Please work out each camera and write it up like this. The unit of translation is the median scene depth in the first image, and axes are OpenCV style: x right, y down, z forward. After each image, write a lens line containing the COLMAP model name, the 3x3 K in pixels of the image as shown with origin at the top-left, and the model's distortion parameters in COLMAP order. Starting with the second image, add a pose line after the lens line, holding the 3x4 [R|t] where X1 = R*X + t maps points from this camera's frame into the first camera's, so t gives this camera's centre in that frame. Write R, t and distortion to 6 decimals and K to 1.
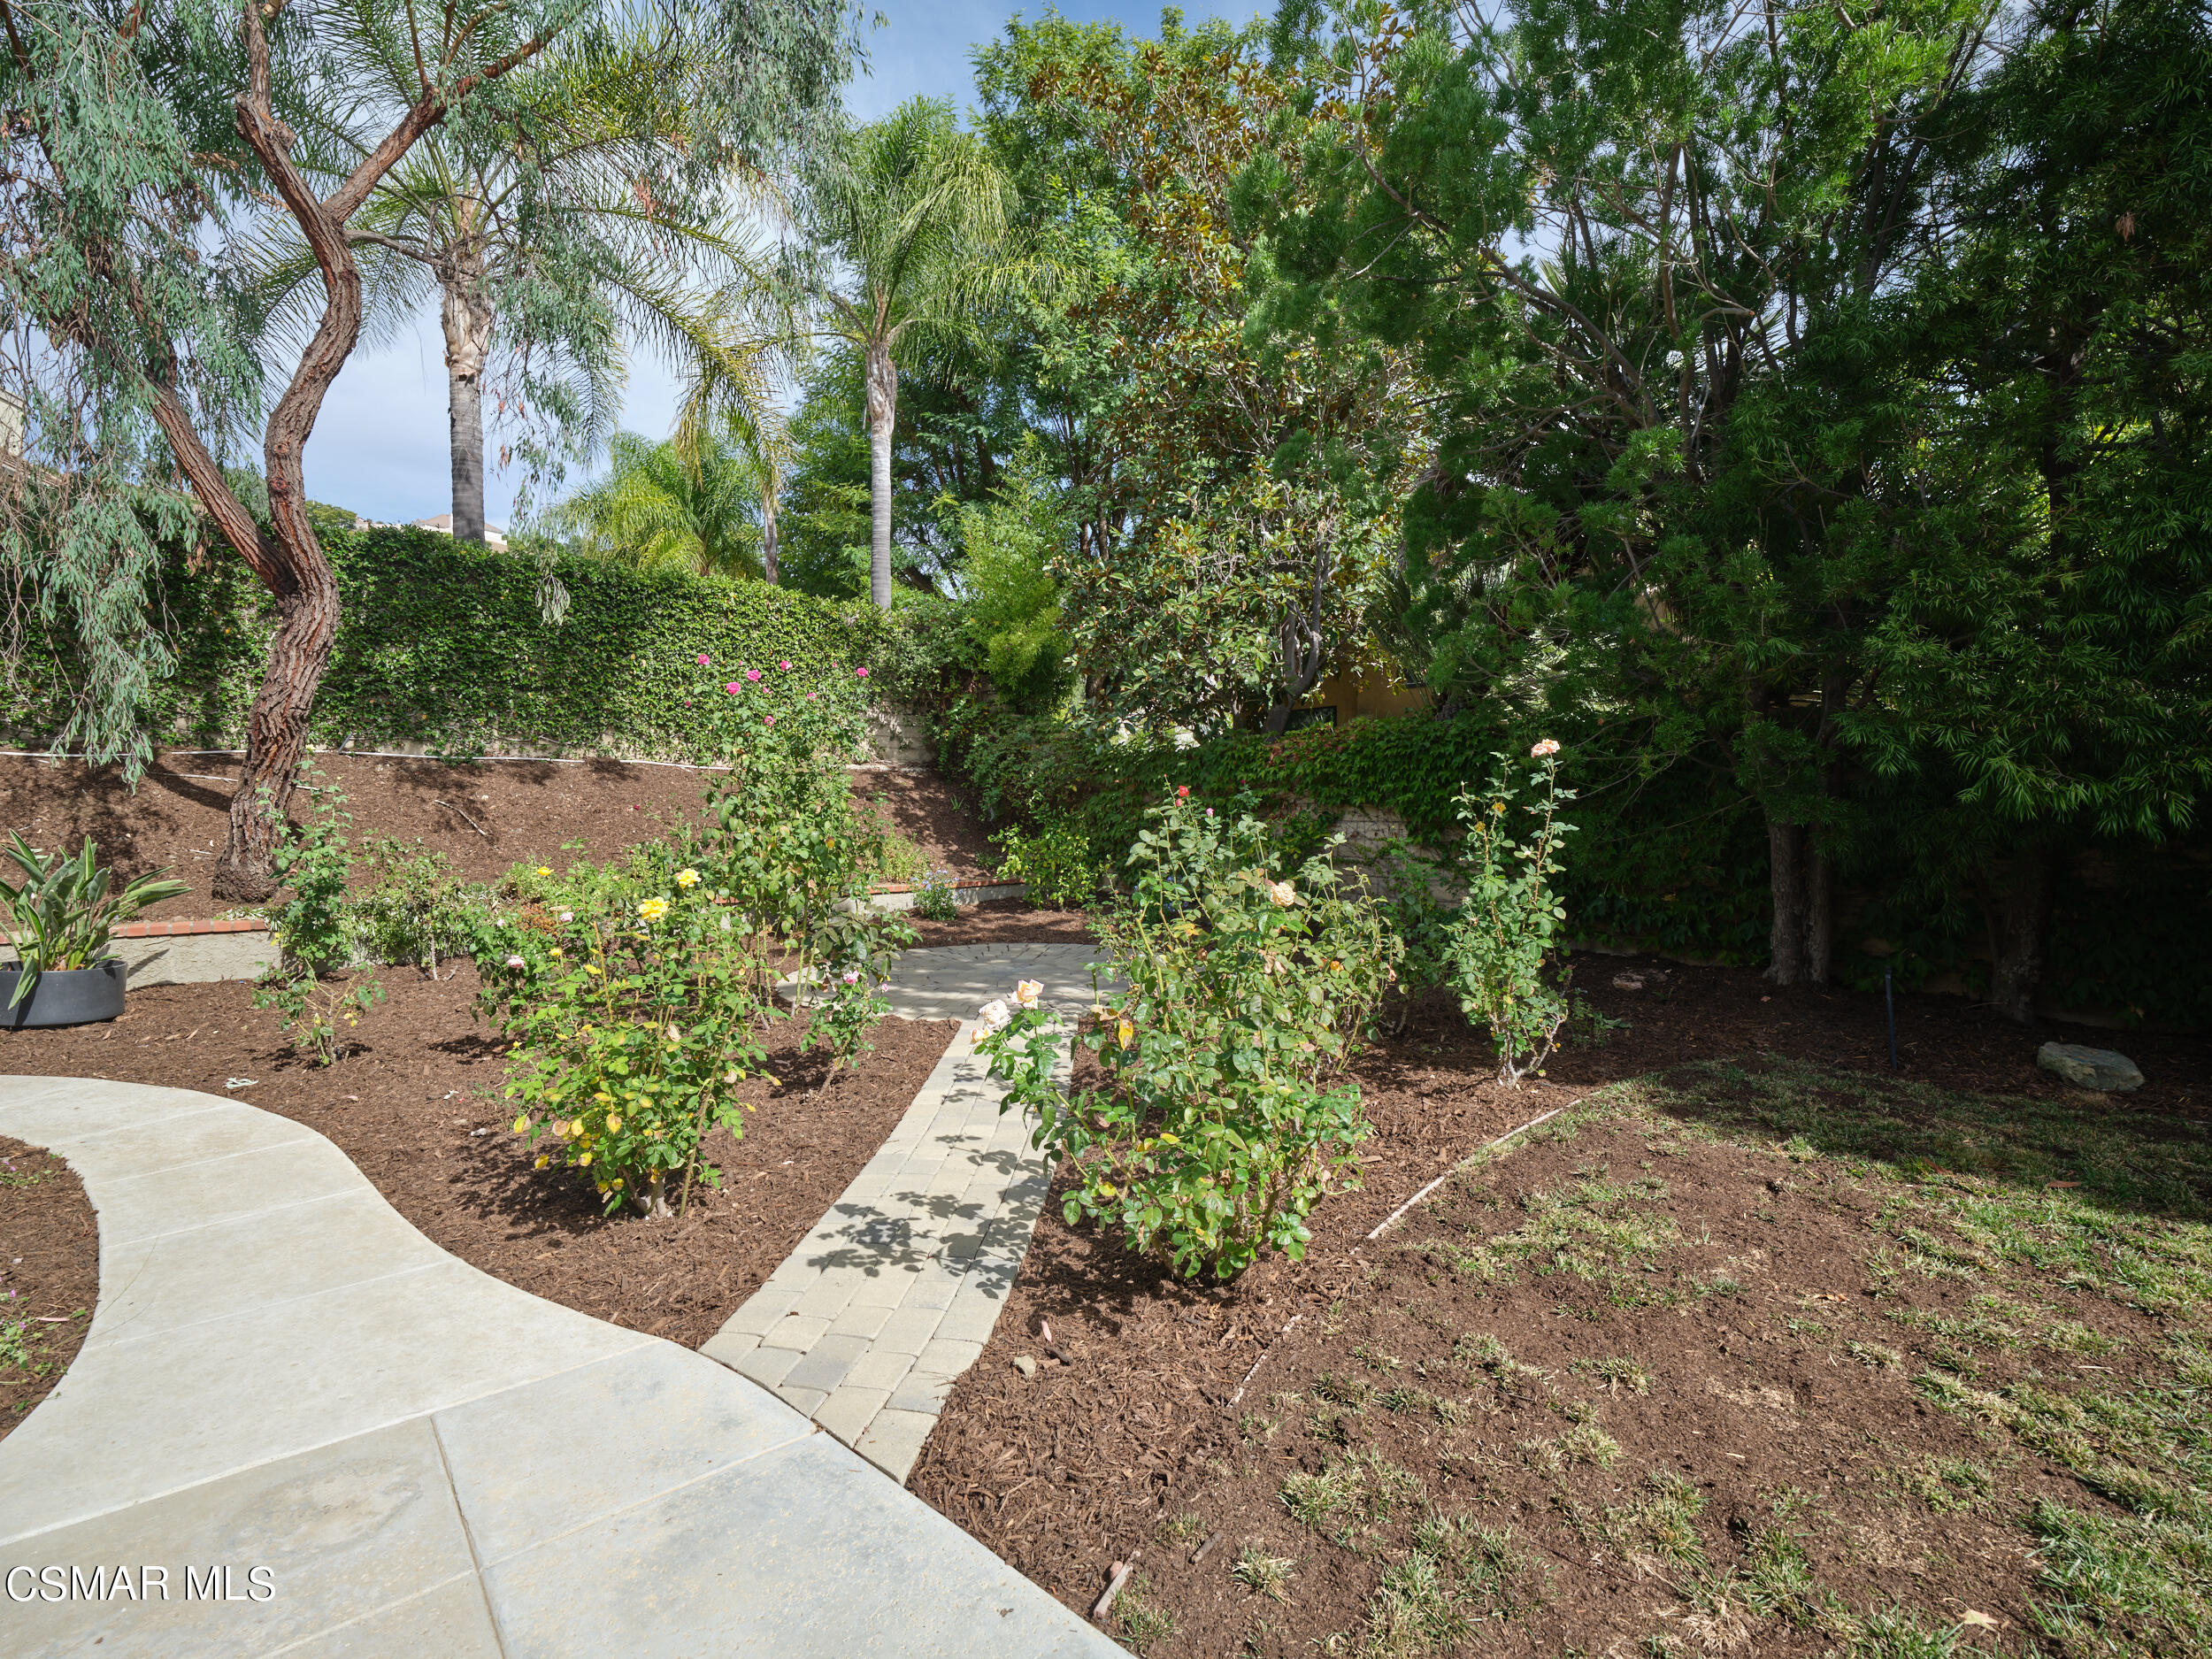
lens RADIAL K [[1015.5, 0, 1102.7], [0, 1015.5, 822.1], [0, 0, 1]] dist [0.000432, 0.000484]
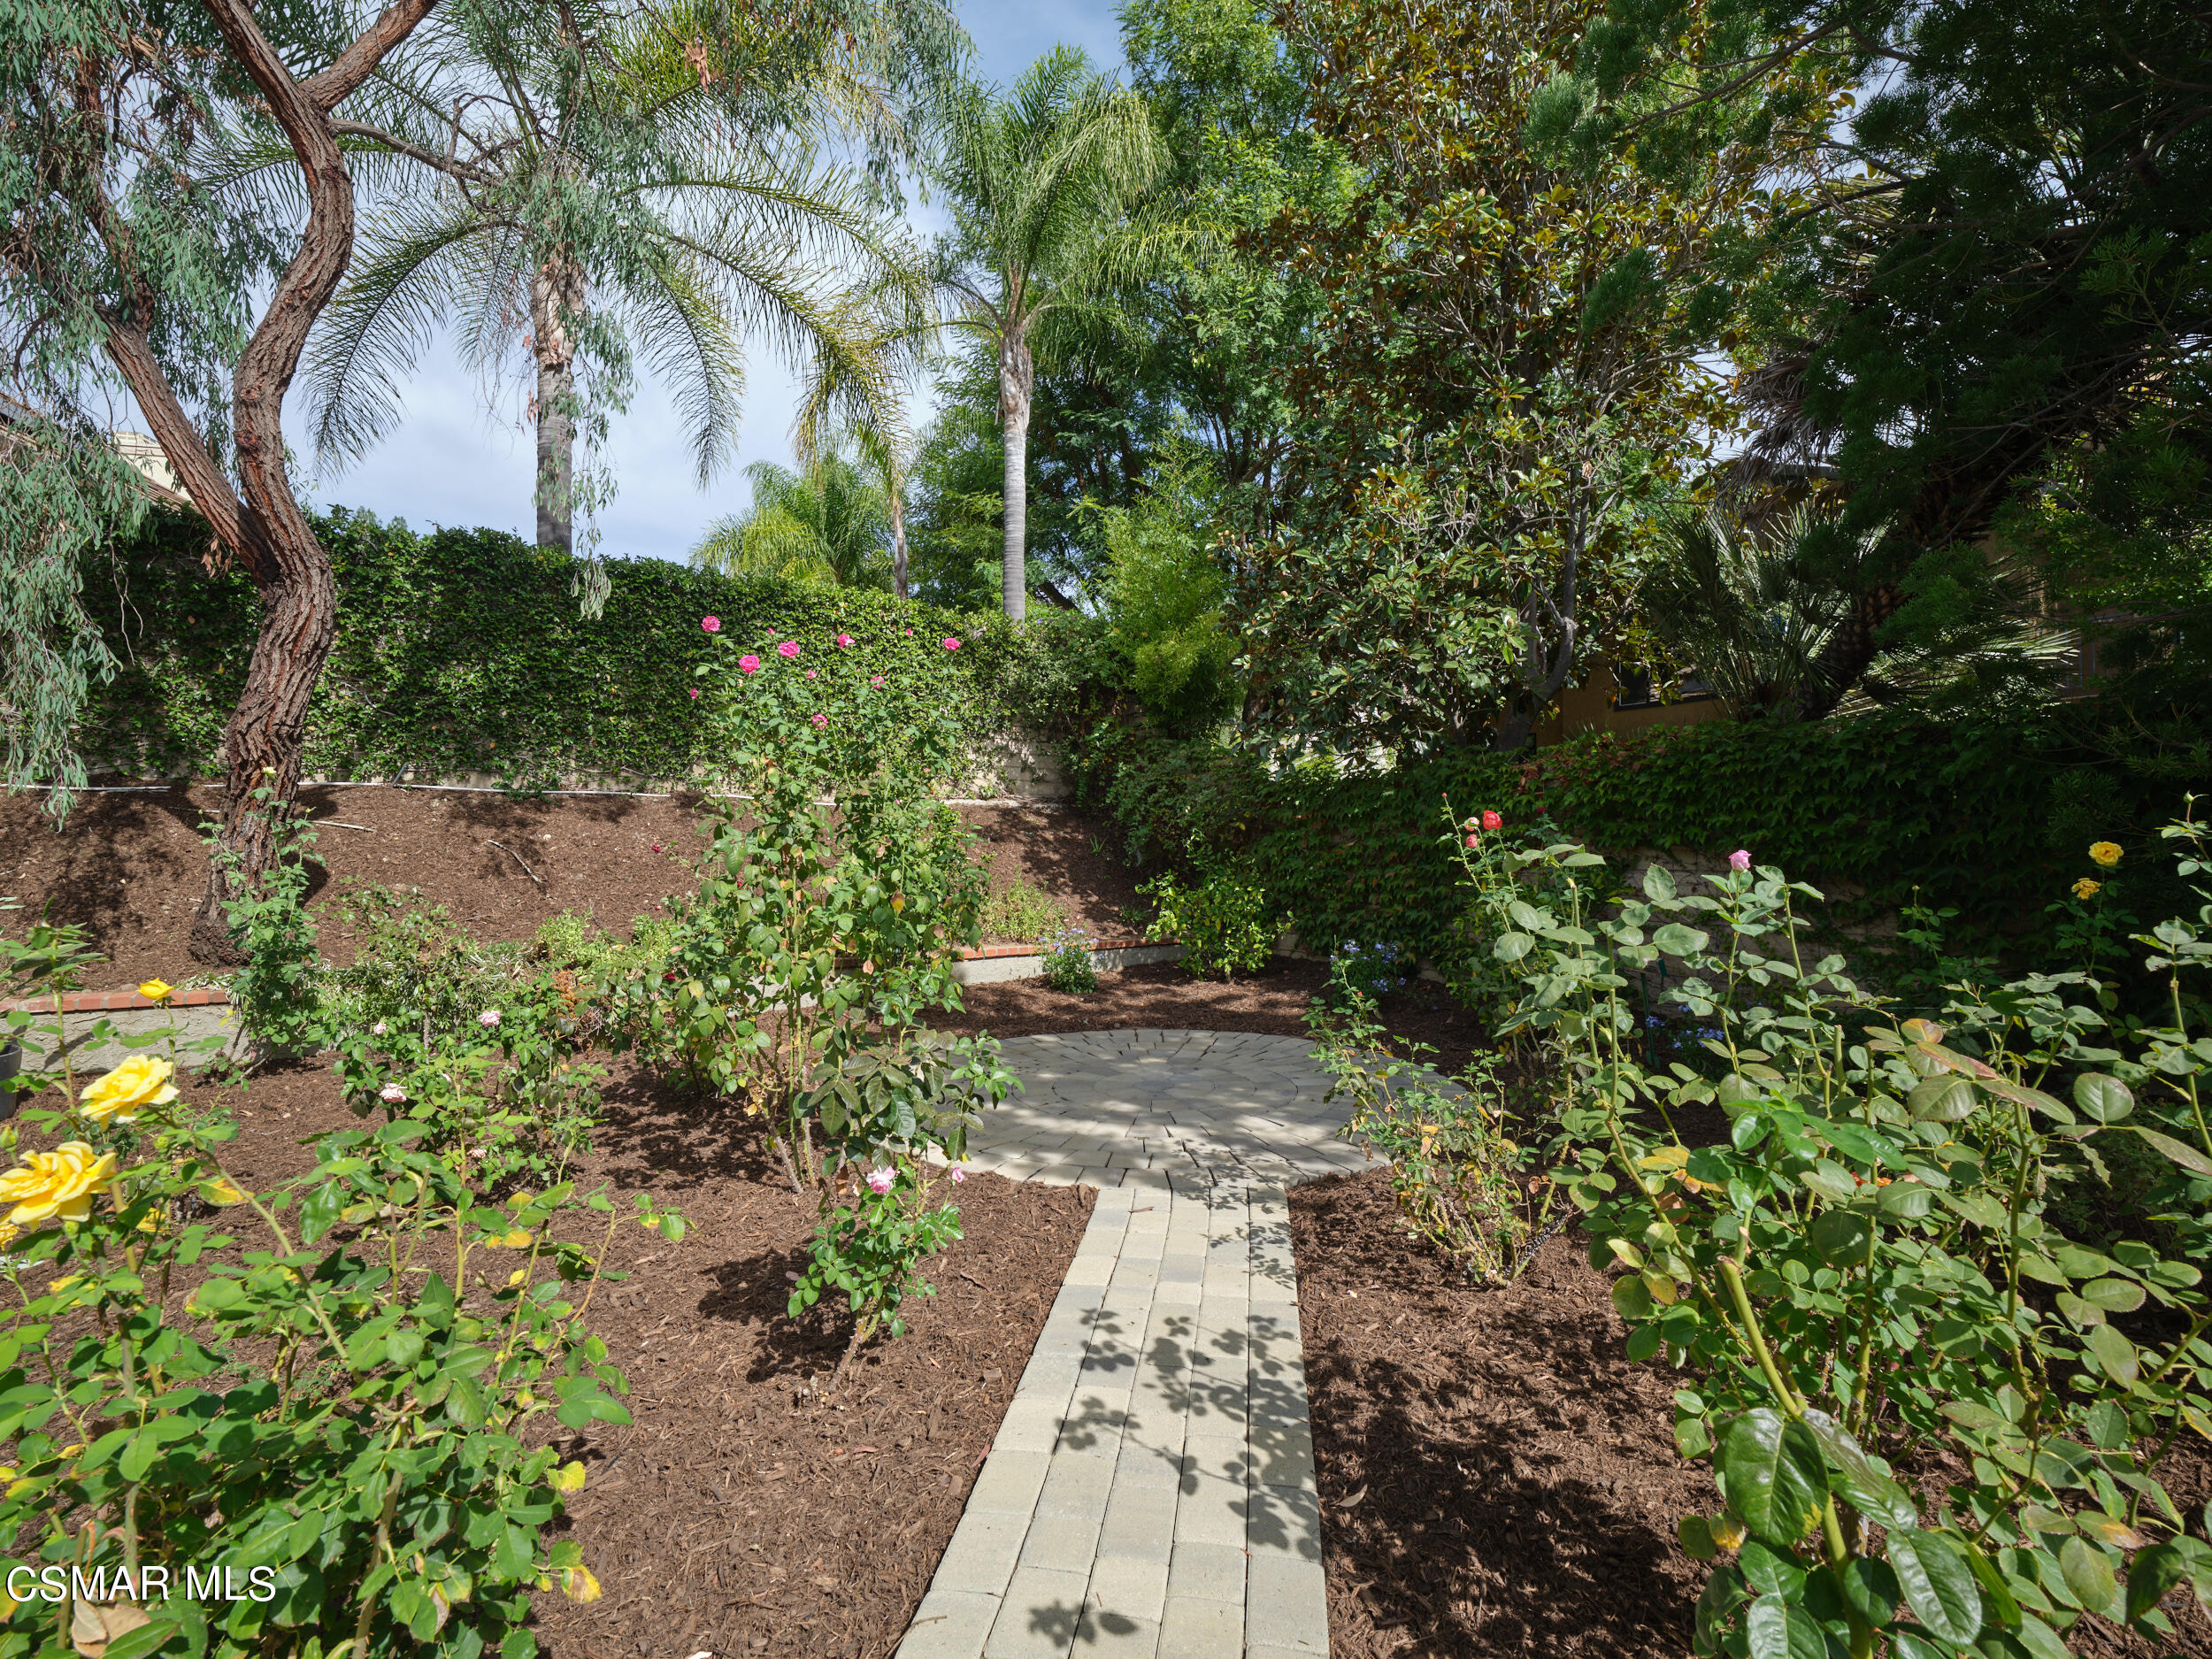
lens RADIAL K [[1015.5, 0, 1097.0], [0, 1015.5, 828.8], [0, 0, 1]] dist [0.000432, 0.000484]
pose [[0.989437, -0.001451, -0.144953, -0.027808], [-0.003754, 0.999358, -0.035627, -0.002534], [0.144912, 0.035795, 0.988797, 0.212673]]
